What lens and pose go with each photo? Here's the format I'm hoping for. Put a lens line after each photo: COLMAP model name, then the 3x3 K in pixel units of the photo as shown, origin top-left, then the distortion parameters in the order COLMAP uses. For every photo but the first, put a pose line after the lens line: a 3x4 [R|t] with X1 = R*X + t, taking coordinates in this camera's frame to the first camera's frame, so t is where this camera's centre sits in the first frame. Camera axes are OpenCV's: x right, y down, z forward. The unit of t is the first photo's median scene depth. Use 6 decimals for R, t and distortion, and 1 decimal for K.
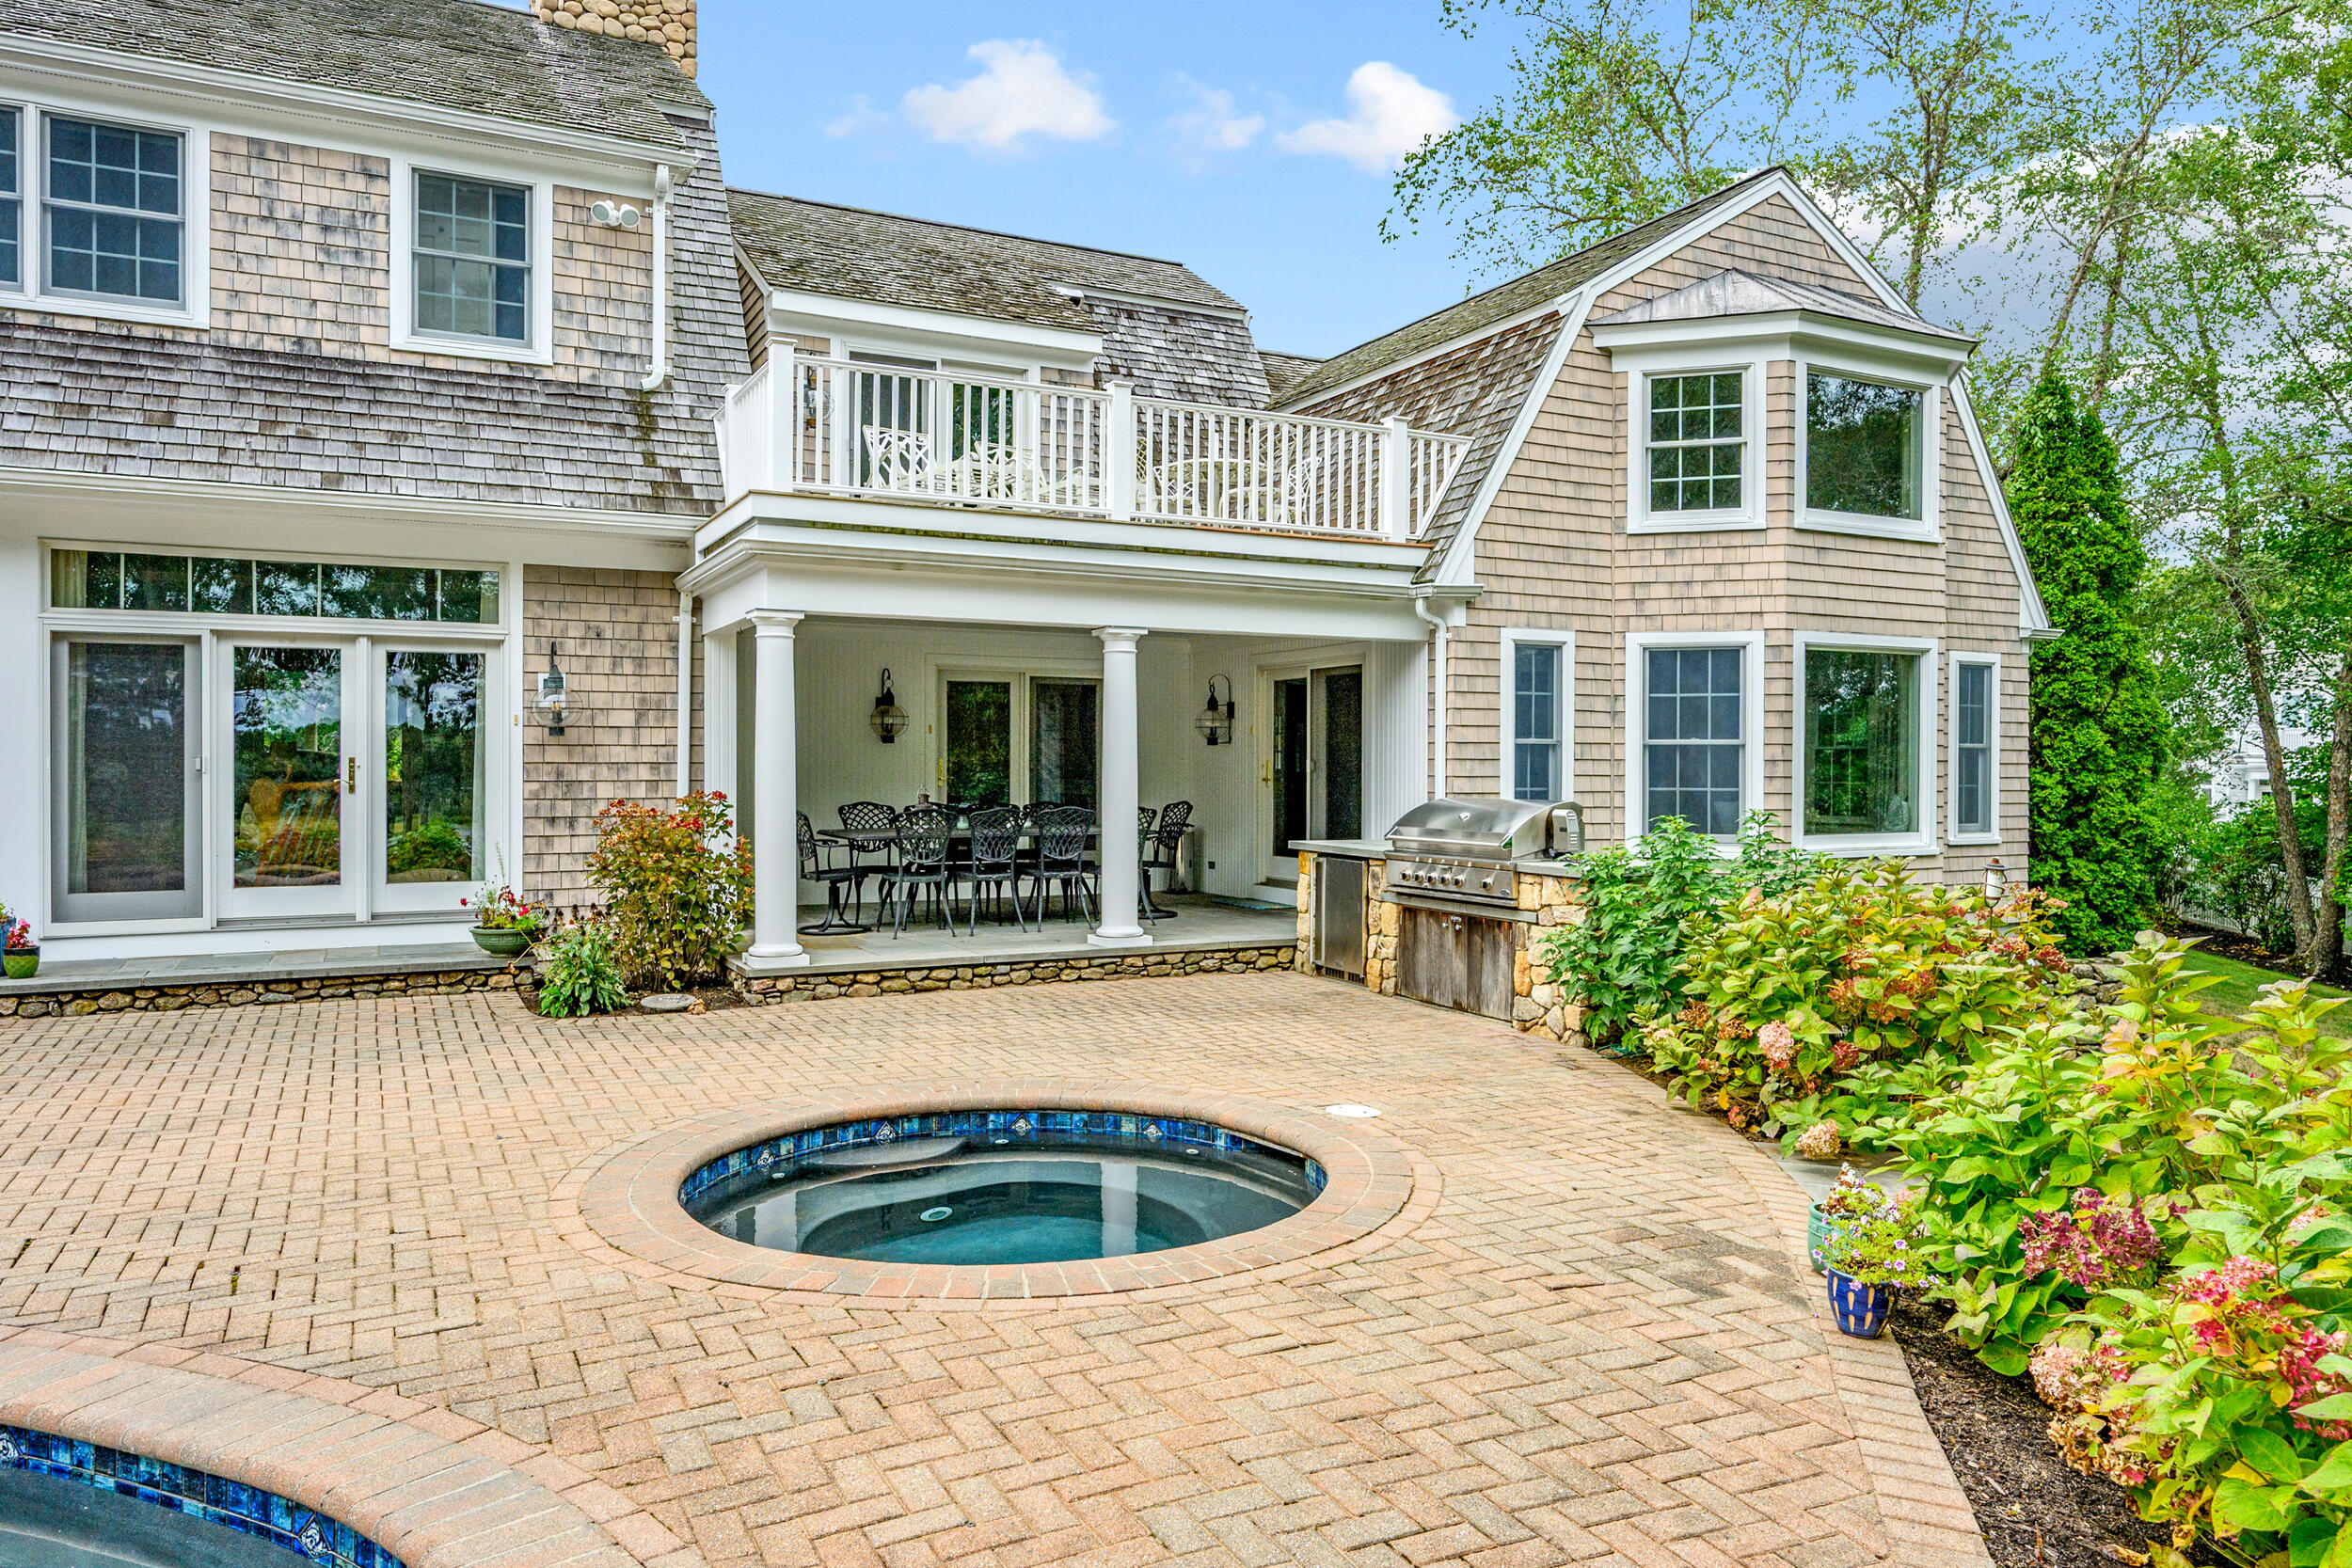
lens RADIAL K [[1372.0, 0, 1196.5], [0, 1372.0, 786.6], [0, 0, 1]] dist [0.003342, -0.000816]
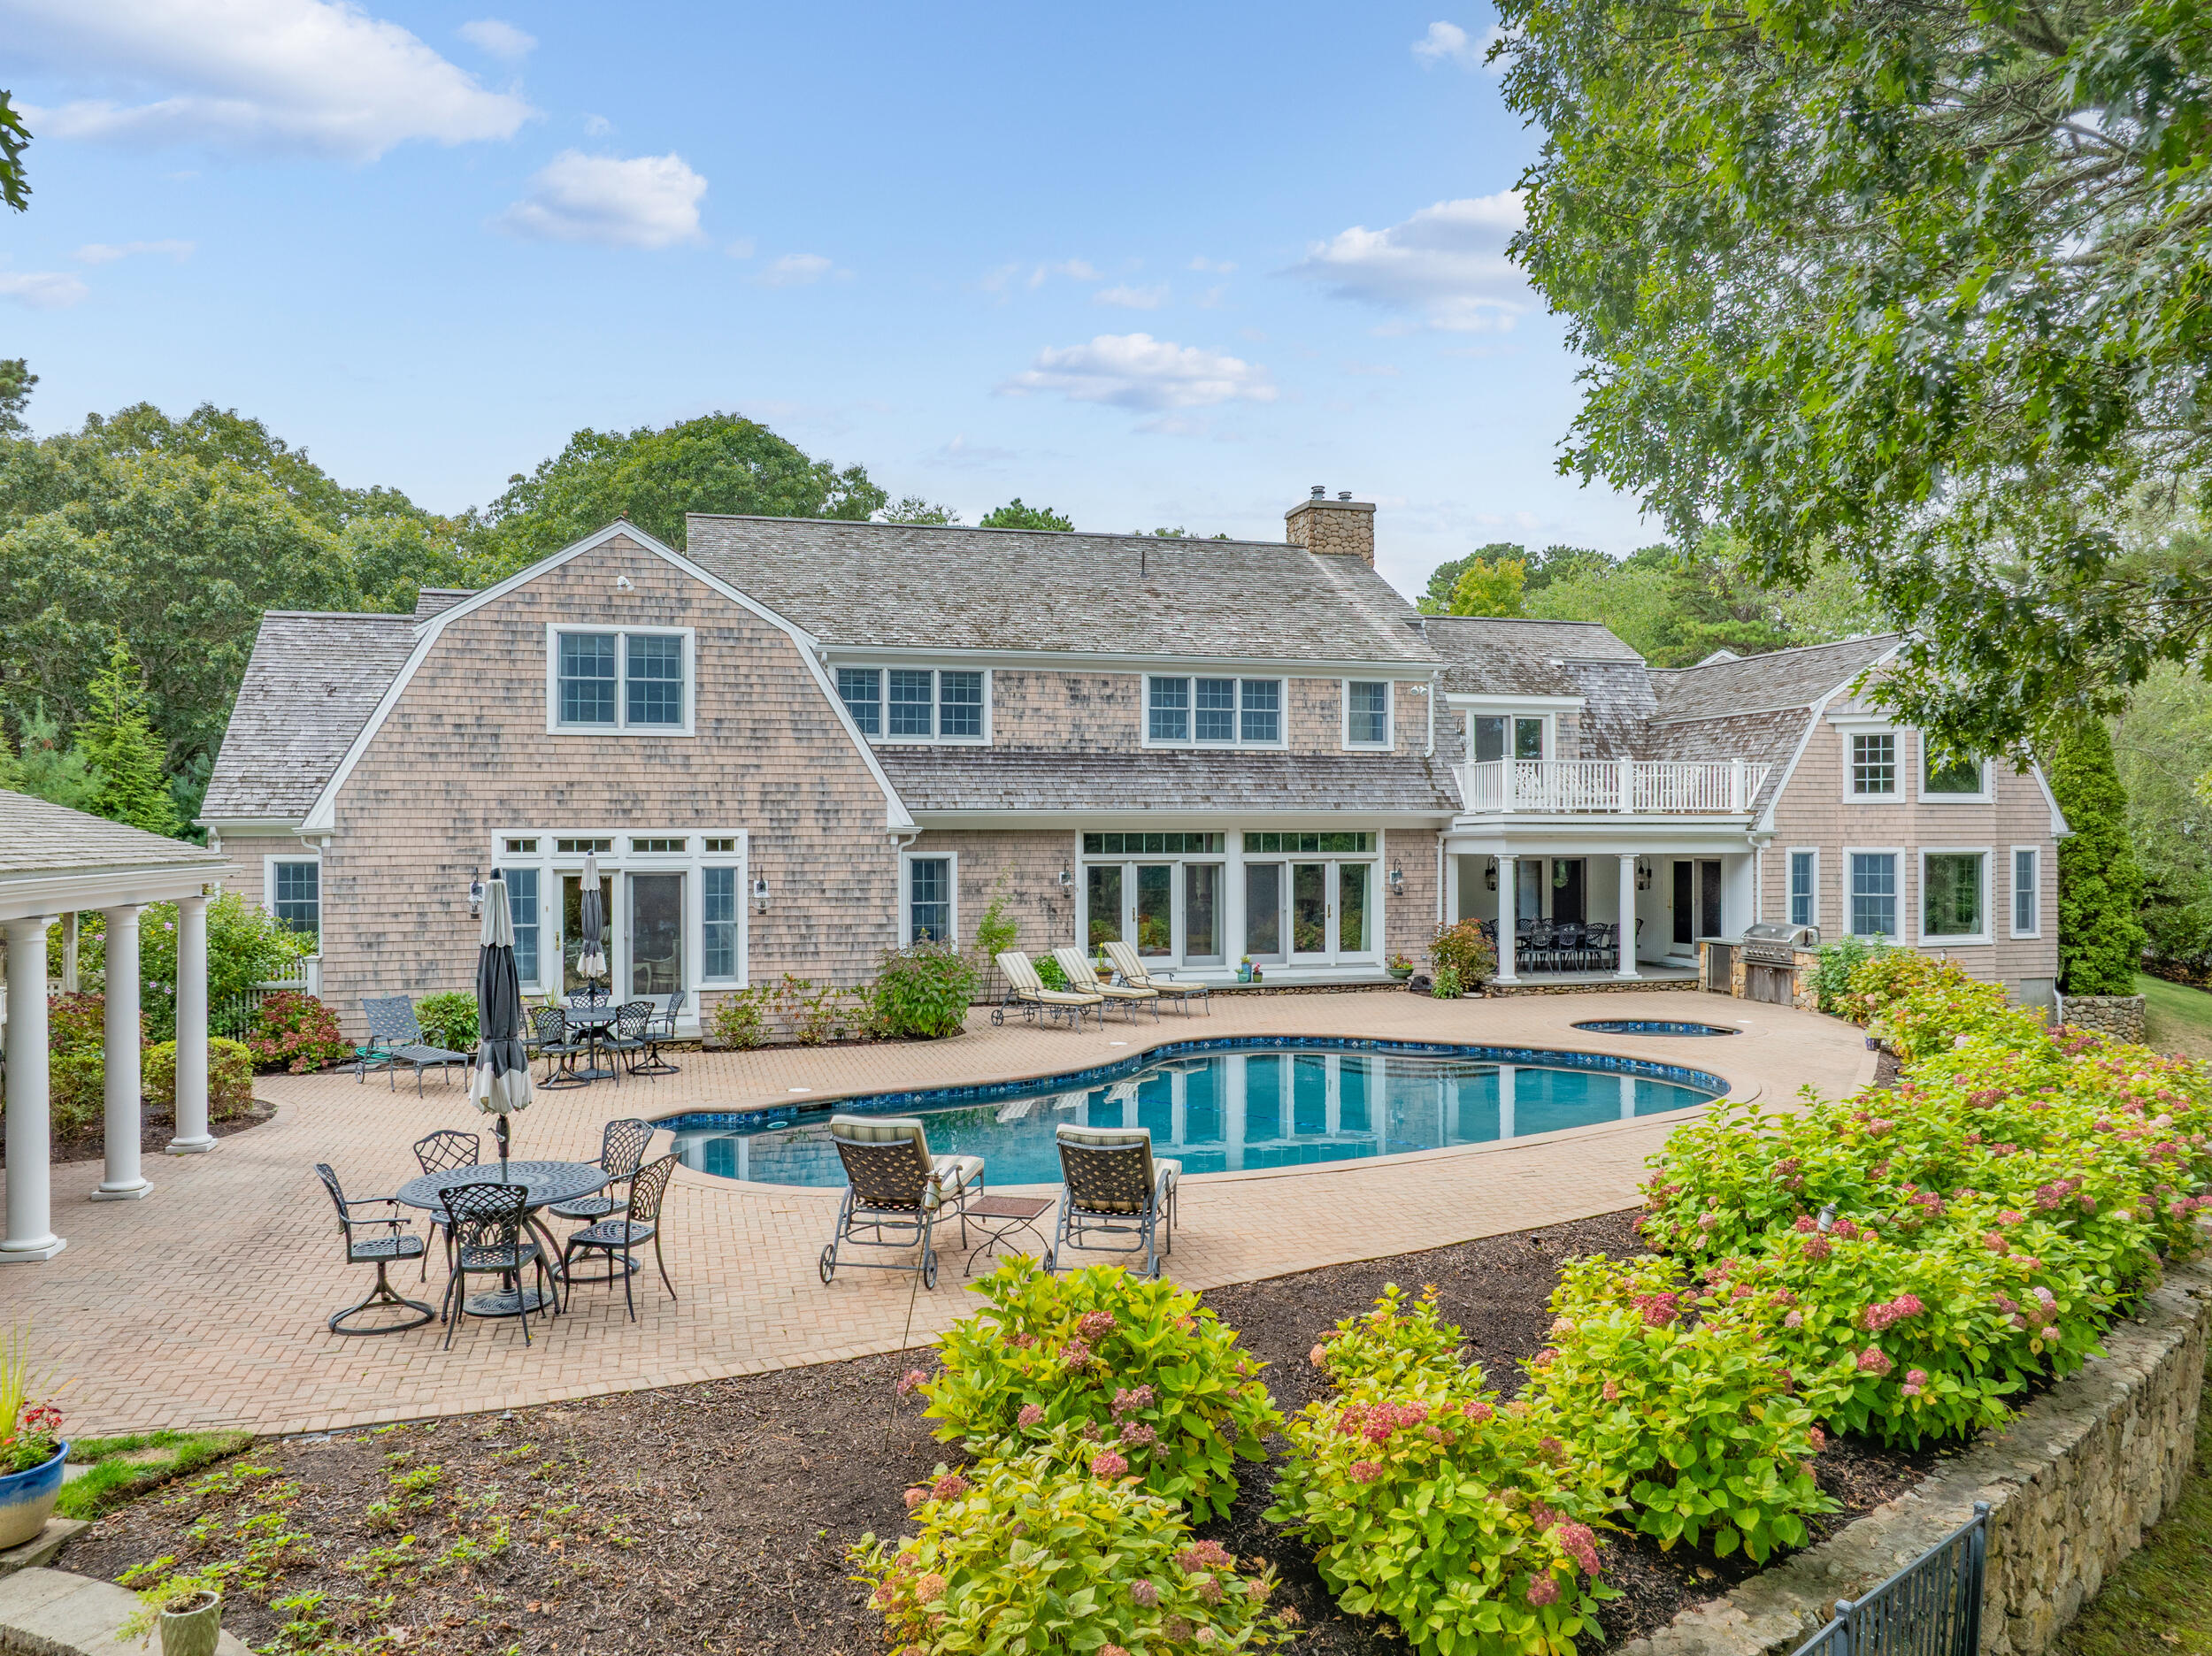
lens RADIAL K [[1557.8, 0, 1102.0], [0, 1557.8, 832.5], [0, 0, 1]] dist [-0.010810, -0.035502]
pose [[0.982673, -0.005452, -0.185266, -0.434934], [0.003726, 0.999946, -0.009665, -0.118996], [0.185309, 0.008808, 0.982641, -1.824937]]
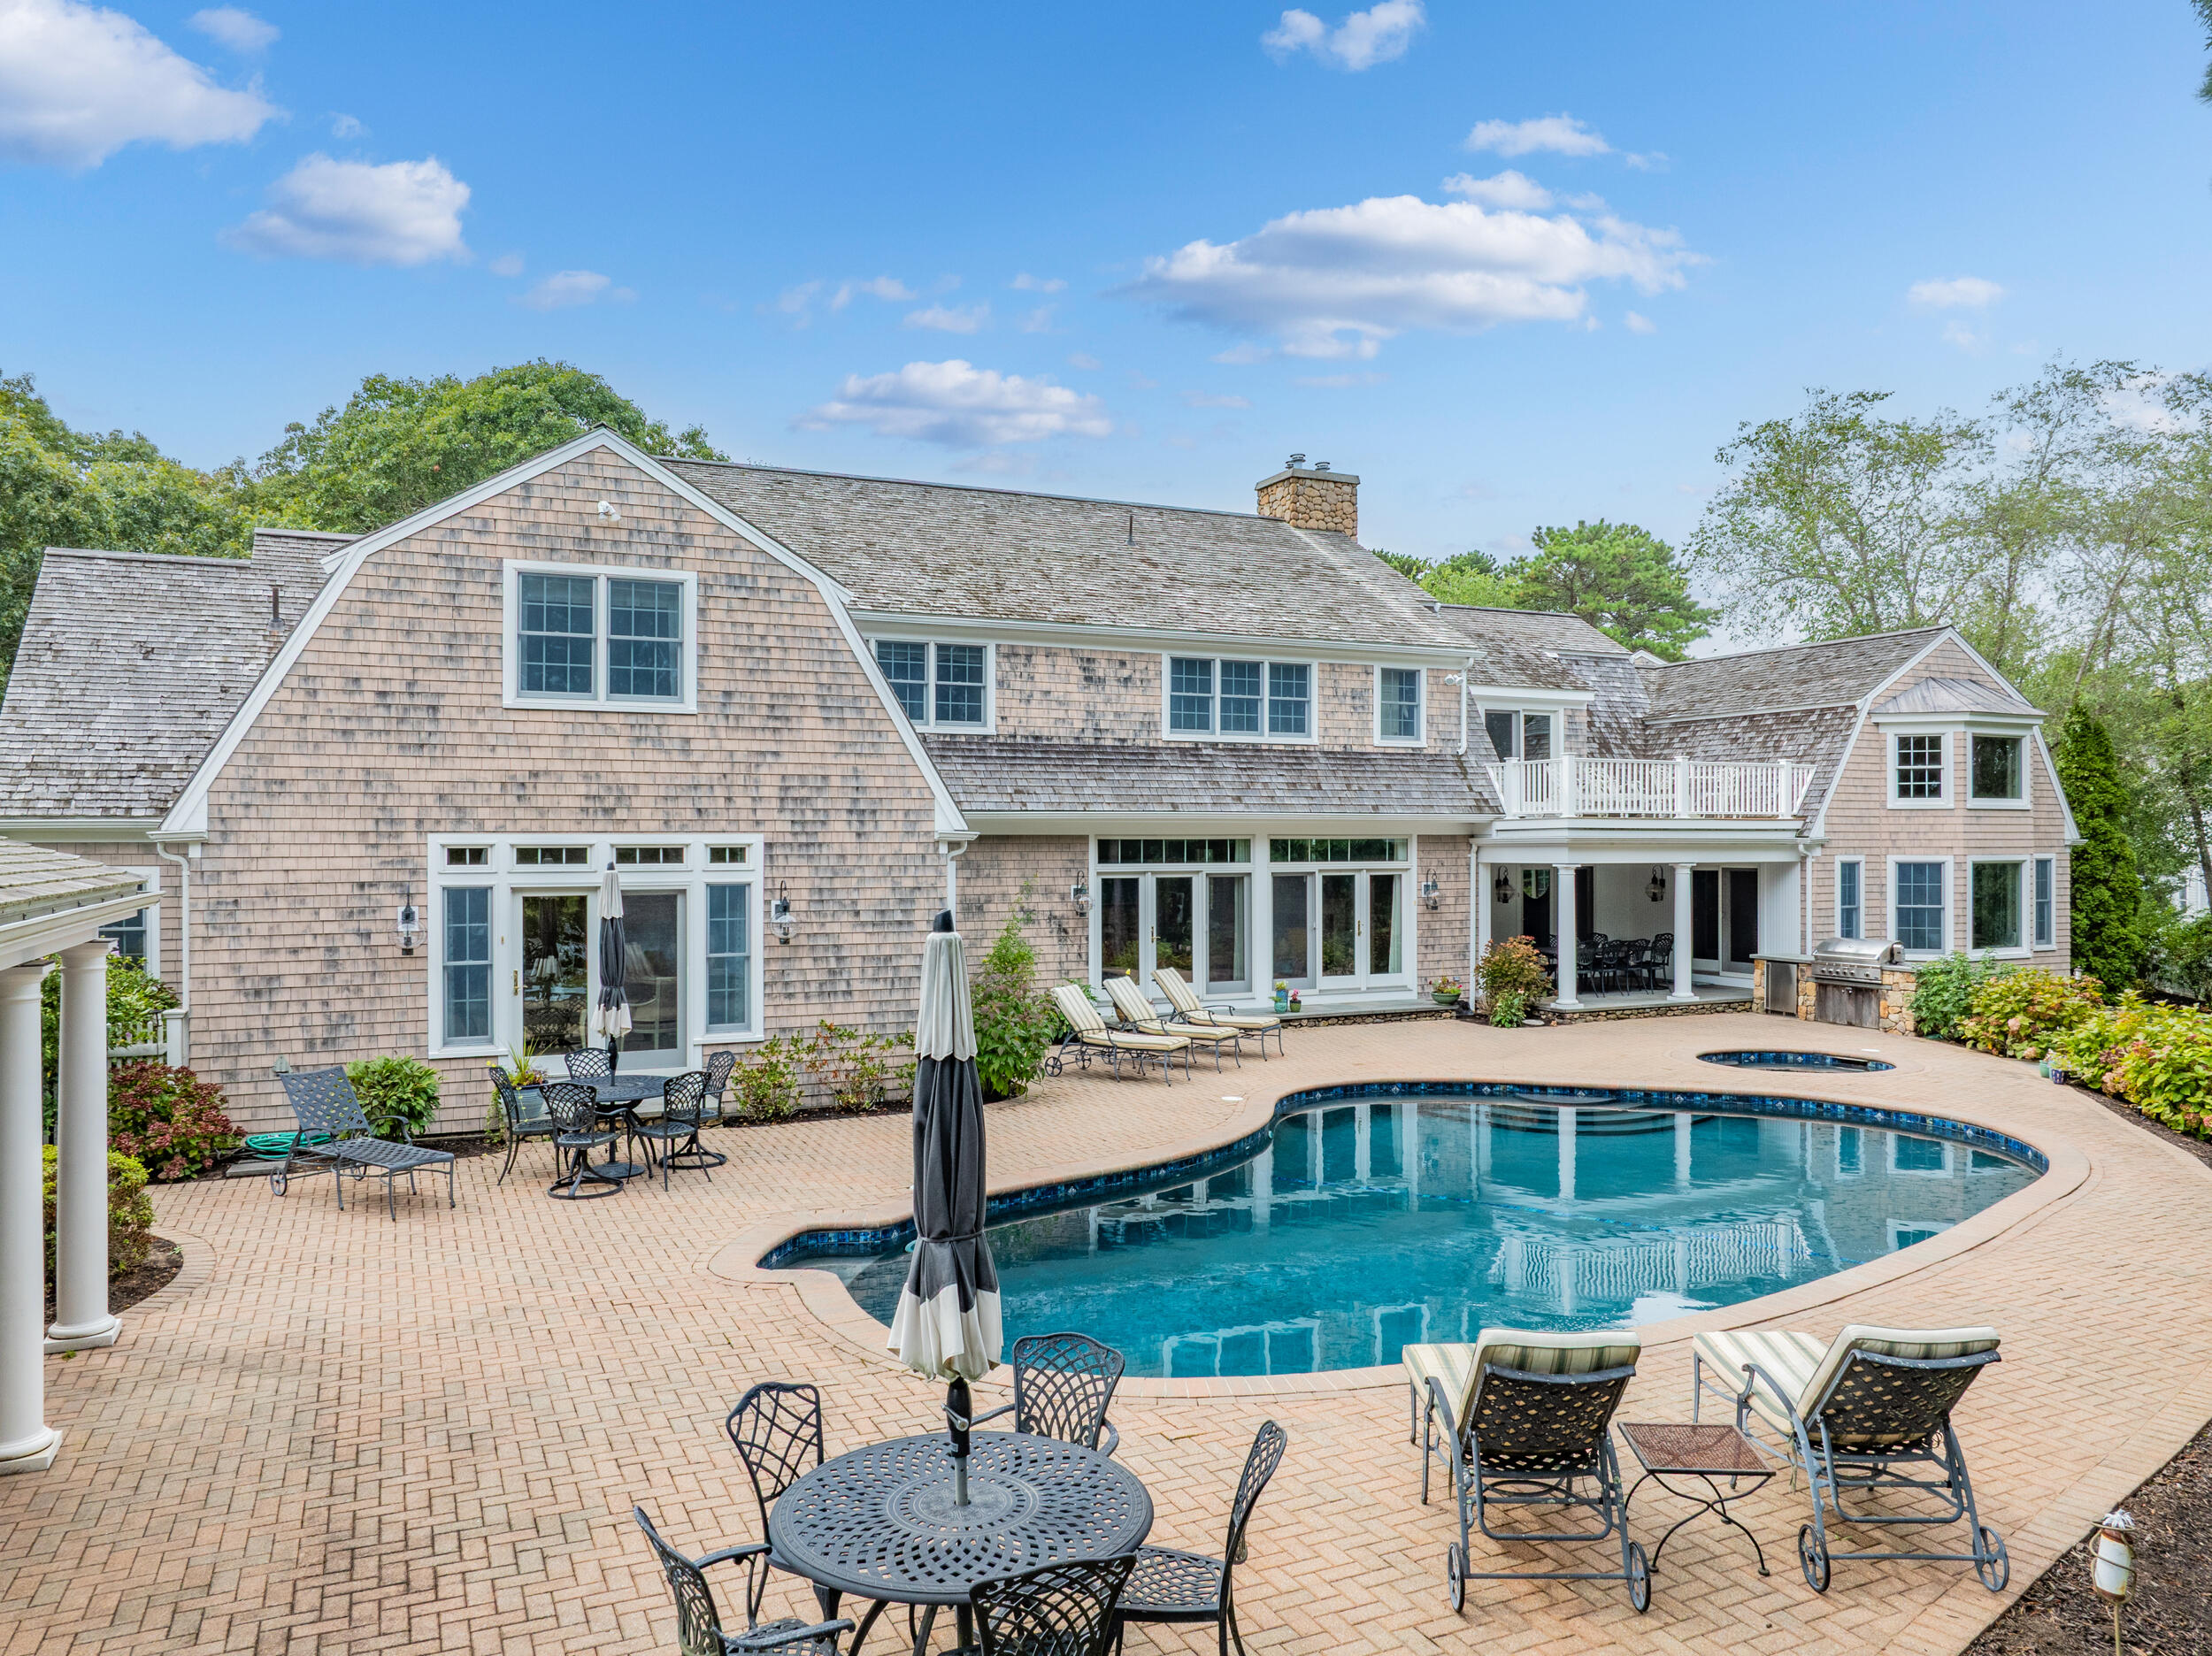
lens RADIAL K [[1514.3, 0, 1044.6], [0, 1514.3, 835.5], [0, 0, 1]] dist [-0.023769, 0.001152]
pose [[0.999622, -0.004175, -0.027163, -0.963694], [0.003893, 0.999938, -0.010436, -0.126762], [0.027204, 0.010327, 0.999577, -1.419592]]
